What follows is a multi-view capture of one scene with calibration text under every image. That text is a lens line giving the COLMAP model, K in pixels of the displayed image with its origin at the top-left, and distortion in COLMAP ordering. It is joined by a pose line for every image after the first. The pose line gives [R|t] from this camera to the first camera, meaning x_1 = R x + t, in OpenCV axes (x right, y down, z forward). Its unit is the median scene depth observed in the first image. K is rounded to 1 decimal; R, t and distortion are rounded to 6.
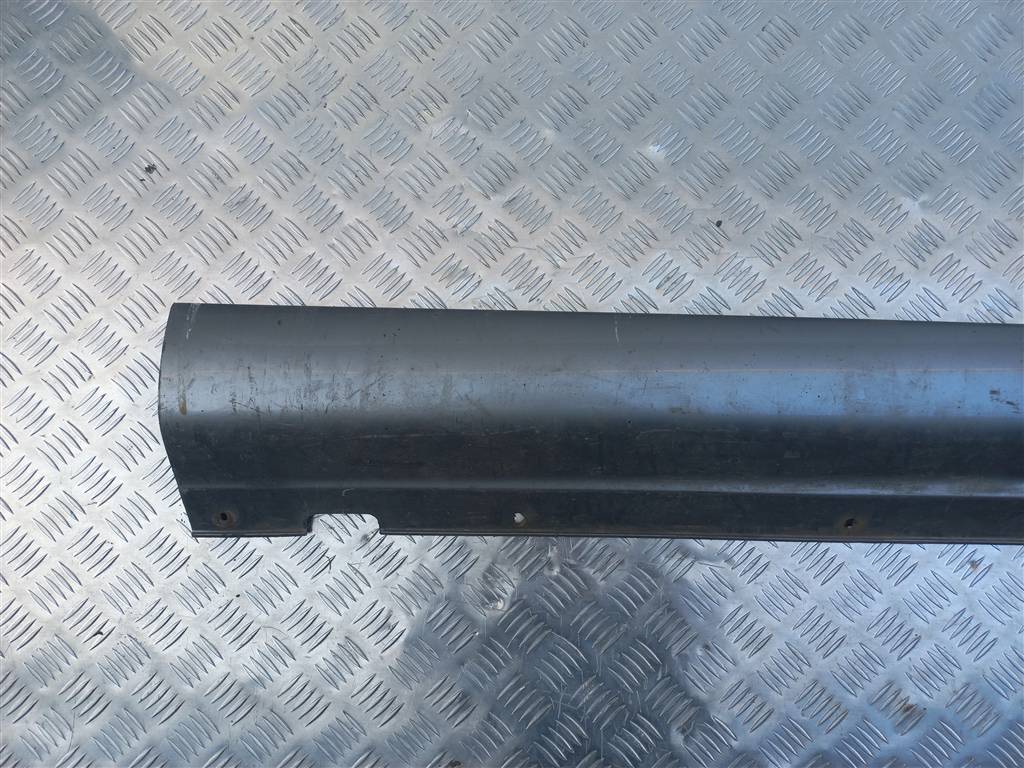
lens RADIAL K [[715.3, 0, 501.1], [0, 715.3, 388.3], [0, 0, 1]] dist [0.026605, -0.000312]
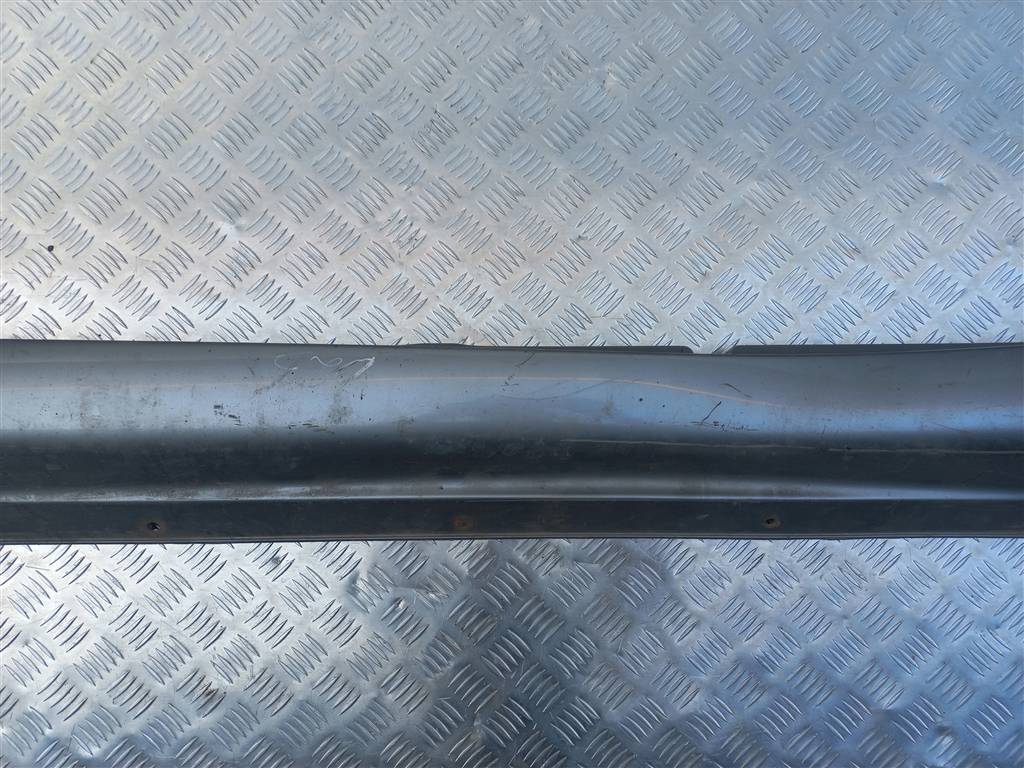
lens RADIAL K [[715.3, 0, 502.3], [0, 715.3, 391.9], [0, 0, 1]] dist [0.026605, -0.000312]
pose [[0.999812, -0.018200, -0.006691, 1.000581], [0.018388, 0.999403, 0.029238, -0.036534], [0.006155, -0.029356, 0.999550, -0.072352]]
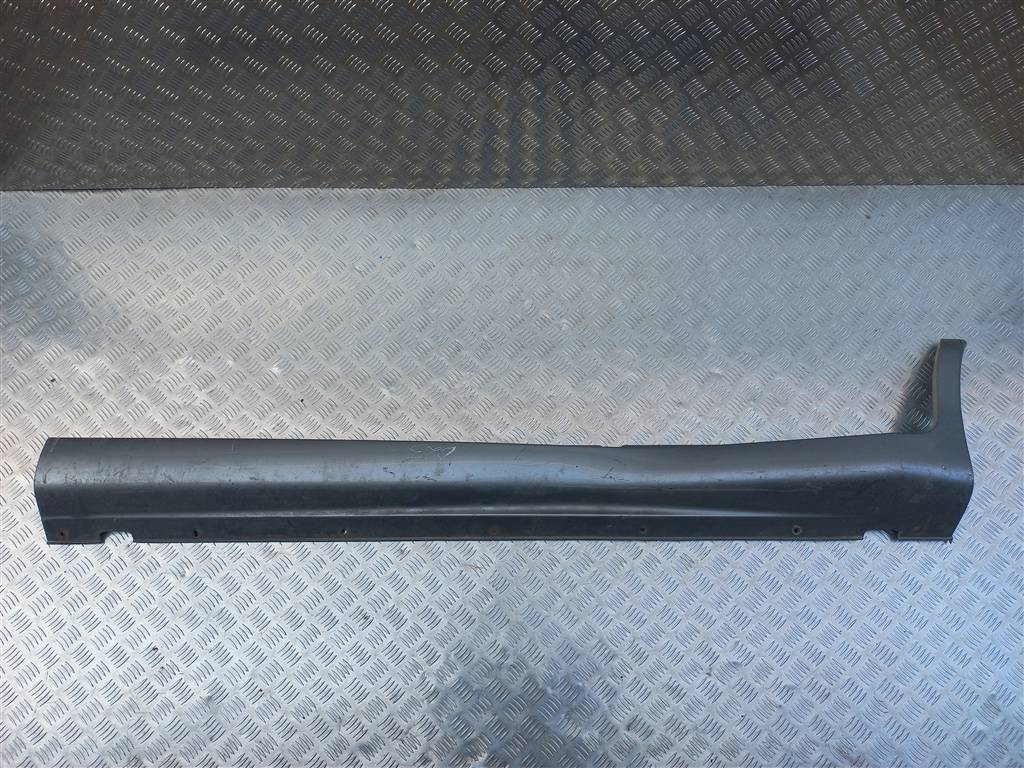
lens RADIAL K [[715.3, 0, 514.8], [0, 715.3, 387.9], [0, 0, 1]] dist [0.026605, -0.000312]
pose [[0.999856, -0.014012, -0.009571, 1.021695], [0.011597, 0.976019, -0.217377, 0.237372], [0.012387, 0.217235, 0.976041, -1.236412]]
